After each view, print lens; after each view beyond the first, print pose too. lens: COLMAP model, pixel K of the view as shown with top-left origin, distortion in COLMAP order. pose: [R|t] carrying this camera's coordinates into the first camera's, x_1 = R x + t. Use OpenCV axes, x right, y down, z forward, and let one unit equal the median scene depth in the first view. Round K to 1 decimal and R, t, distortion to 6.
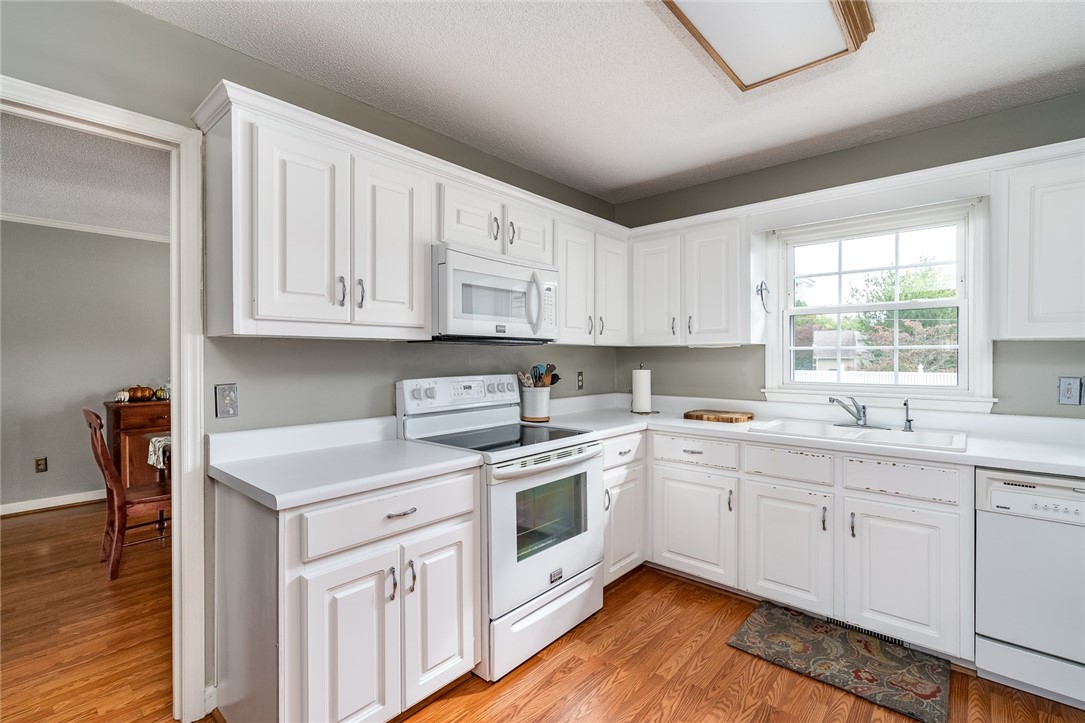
lens RADIAL K [[489.6, 0, 542.5], [0, 489.6, 361.5], [0, 0, 1]] dist [-0.001191, -0.000597]
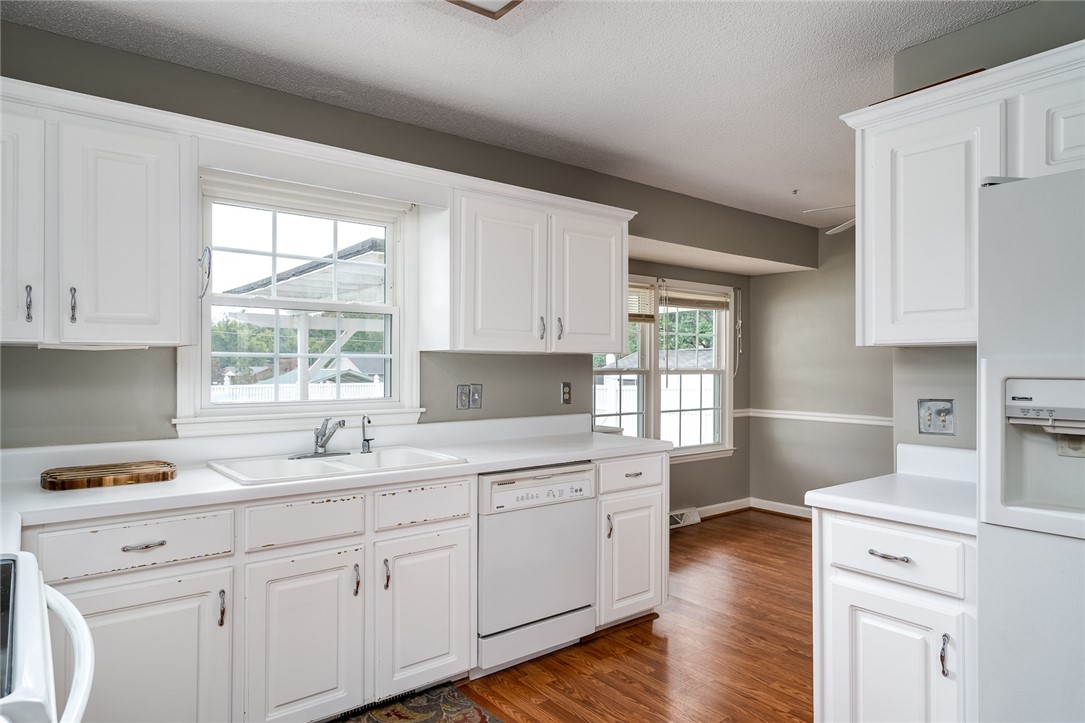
lens RADIAL K [[653.6, 0, 542.5], [0, 653.6, 361.5], [0, 0, 1]] dist [-0.002336, -0.000312]
pose [[0.170309, 0.009678, 0.985343, -0.362924], [0.008787, 0.999897, -0.011340, -0.003526], [-0.985352, 0.010589, 0.170206, 0.517850]]
